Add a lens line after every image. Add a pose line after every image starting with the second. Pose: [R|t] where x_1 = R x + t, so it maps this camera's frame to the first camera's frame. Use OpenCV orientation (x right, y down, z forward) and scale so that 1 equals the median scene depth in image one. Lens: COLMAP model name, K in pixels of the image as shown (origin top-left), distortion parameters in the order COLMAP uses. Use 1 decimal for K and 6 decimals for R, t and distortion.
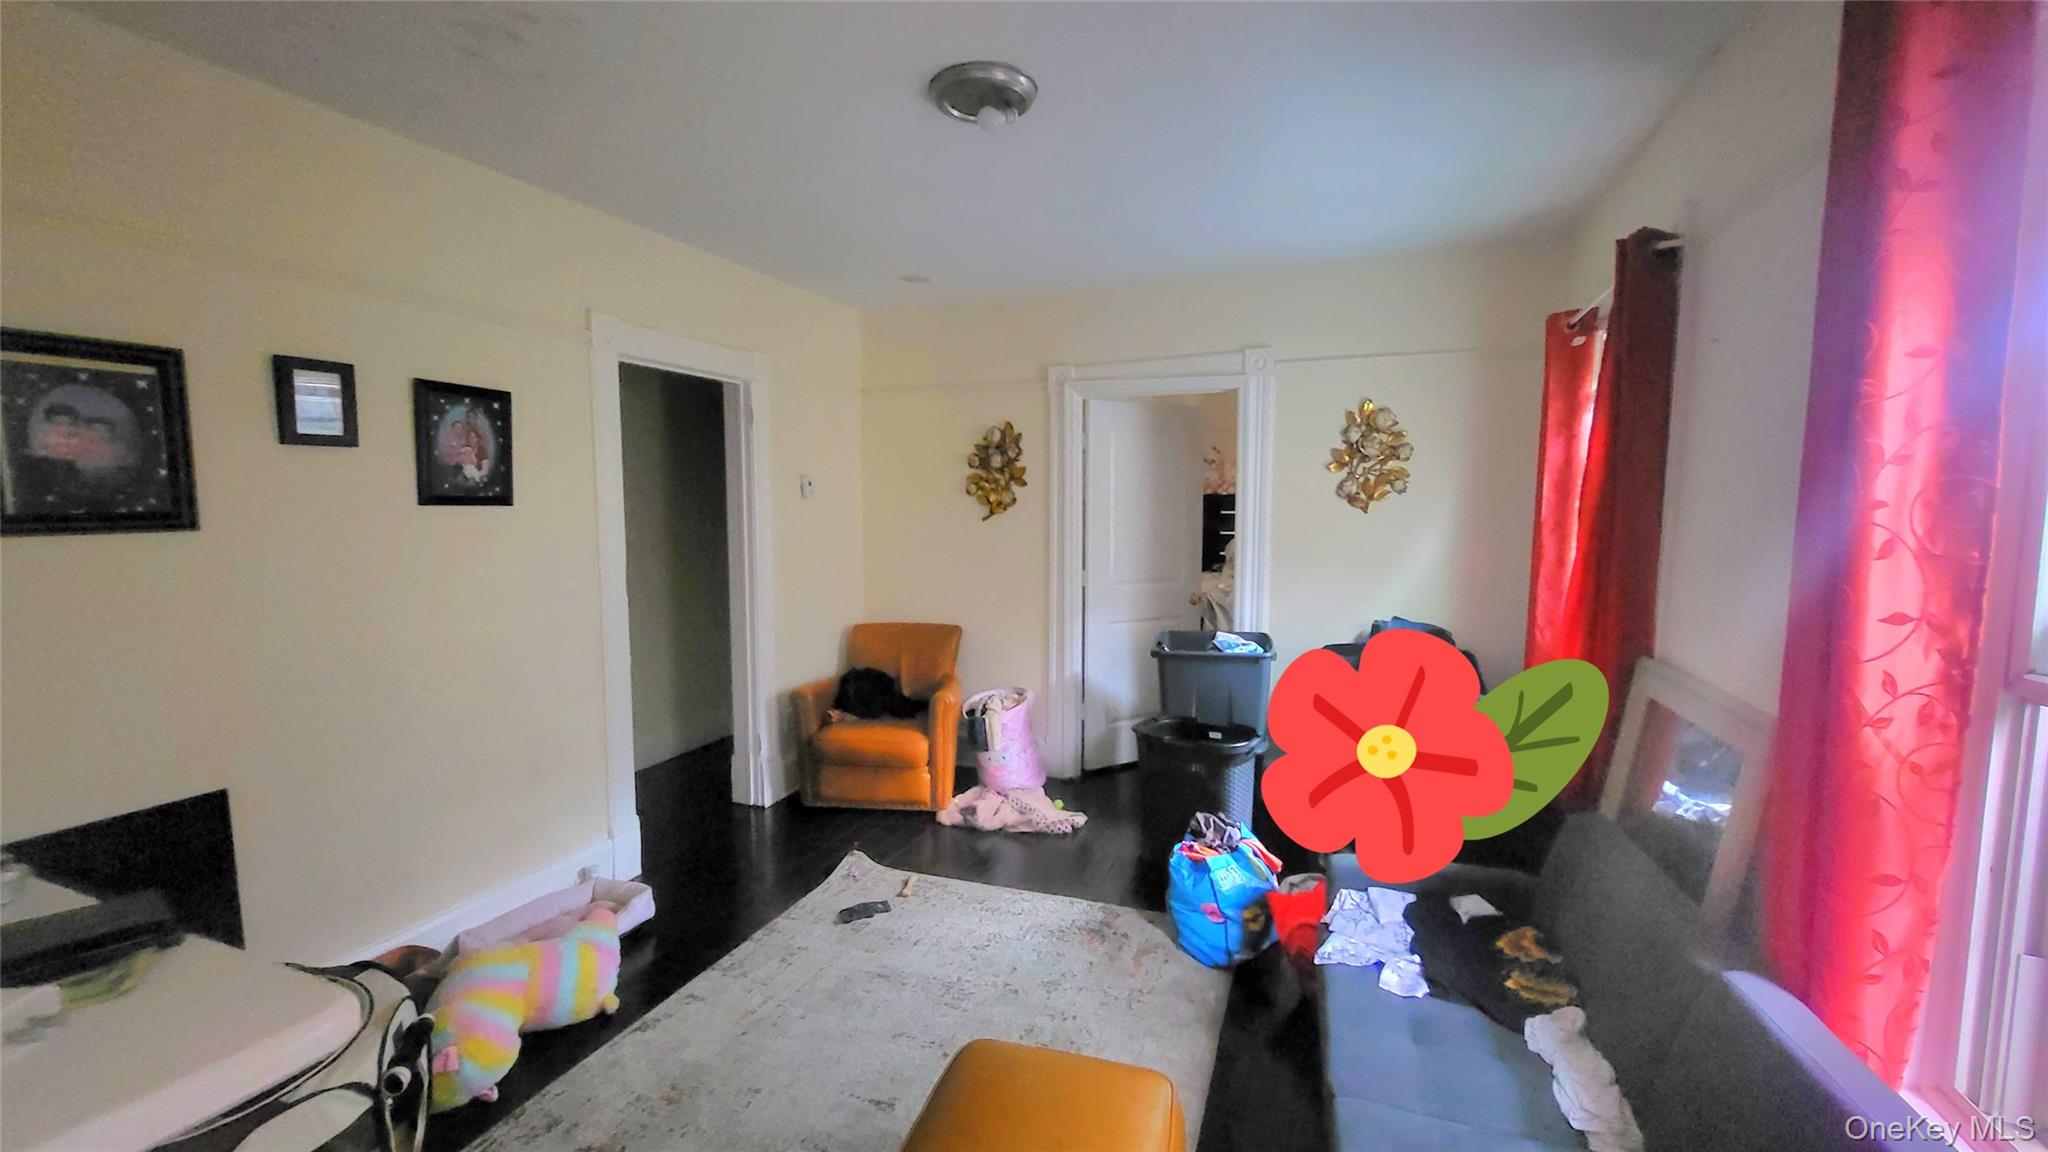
lens RADIAL K [[812.1, 0, 1024.2], [0, 812.1, 577.8], [0, 0, 1]] dist [0.009812, -0.000645]
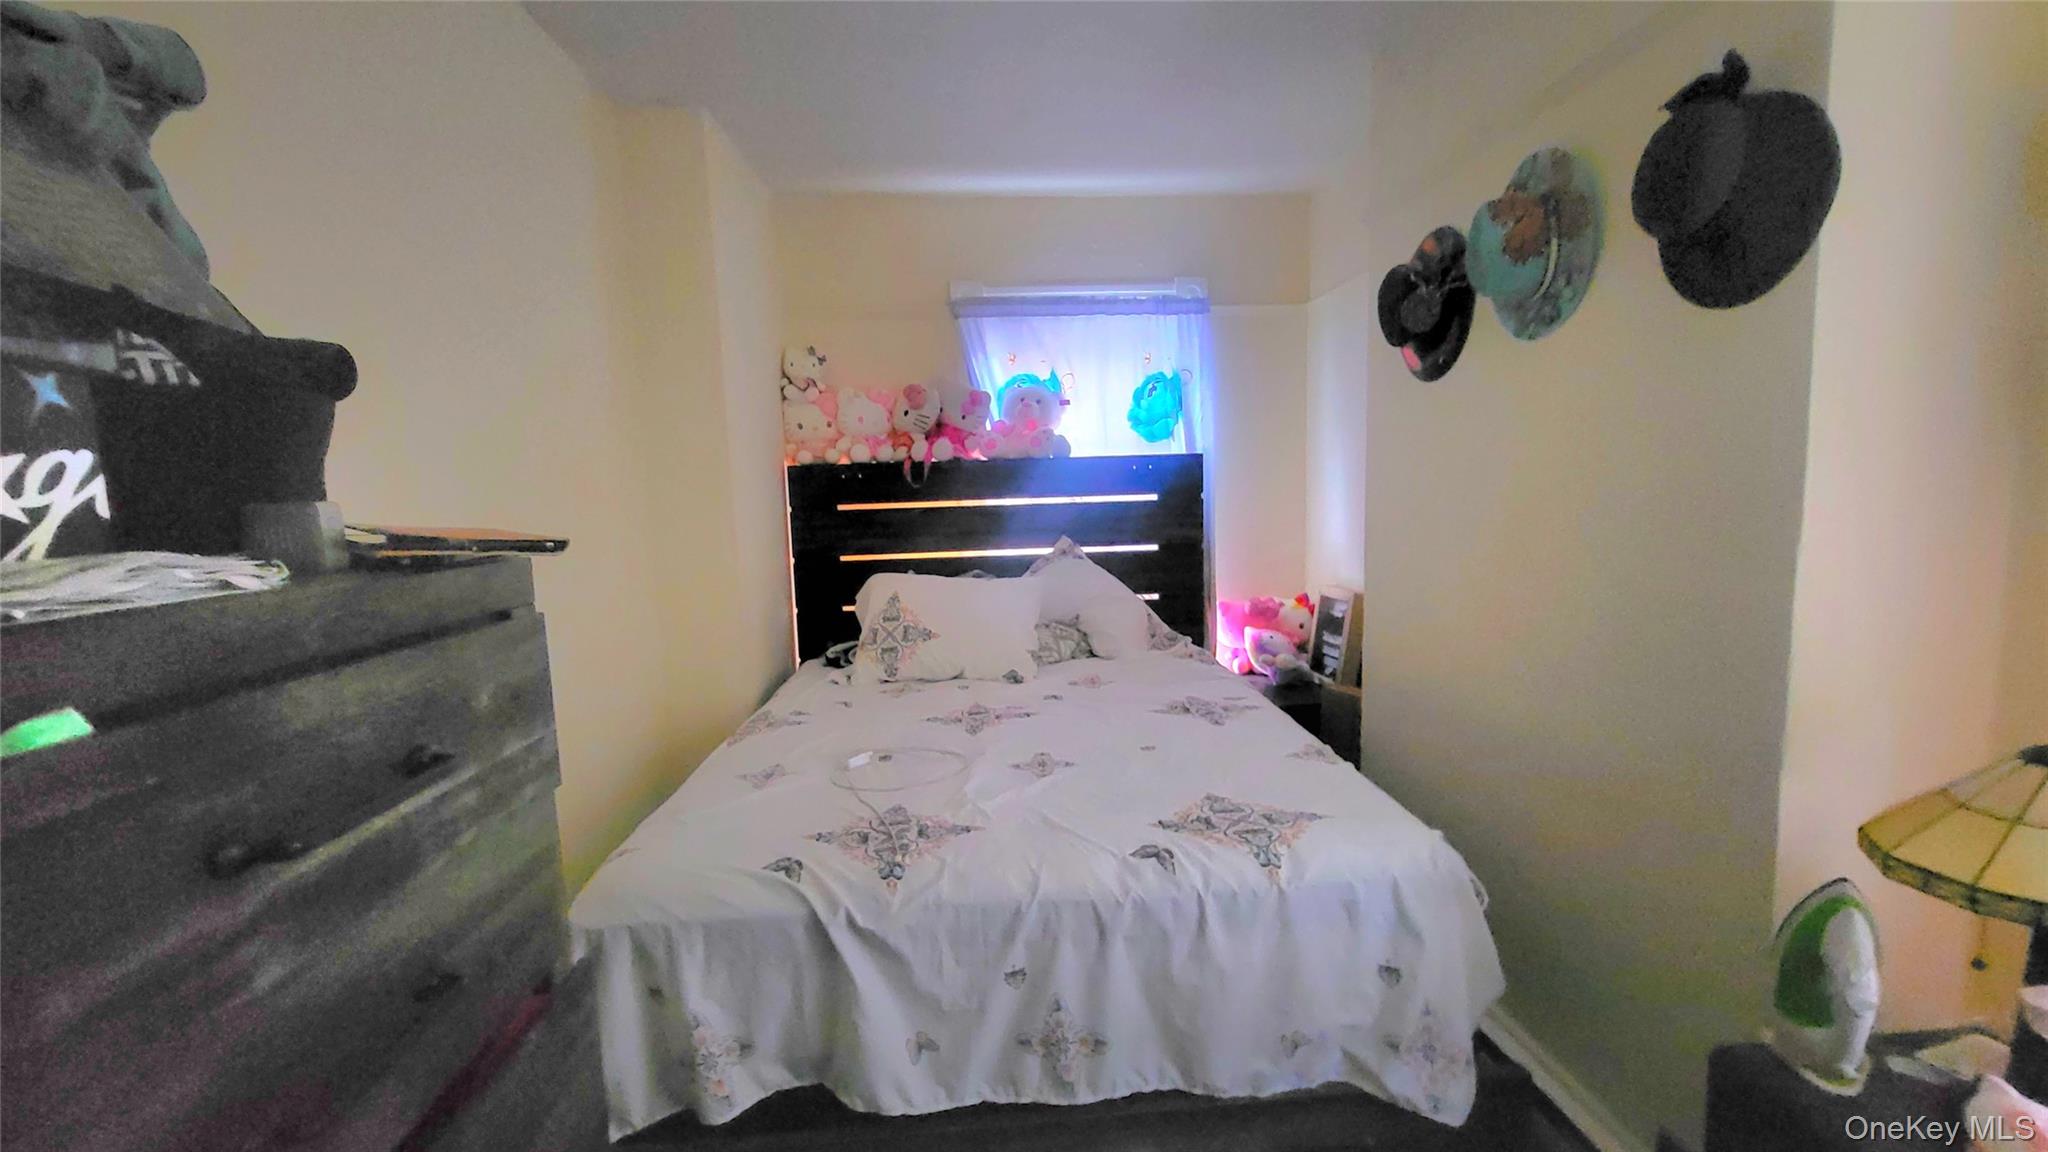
lens RADIAL K [[812.1, 0, 1025.7], [0, 812.1, 574.7], [0, 0, 1]] dist [0.009812, -0.000645]
pose [[0.892578, -0.070594, 0.445333, 0.144335], [0.068667, 0.997429, 0.020482, -0.050539], [-0.445634, 0.012298, 0.895131, 0.602710]]
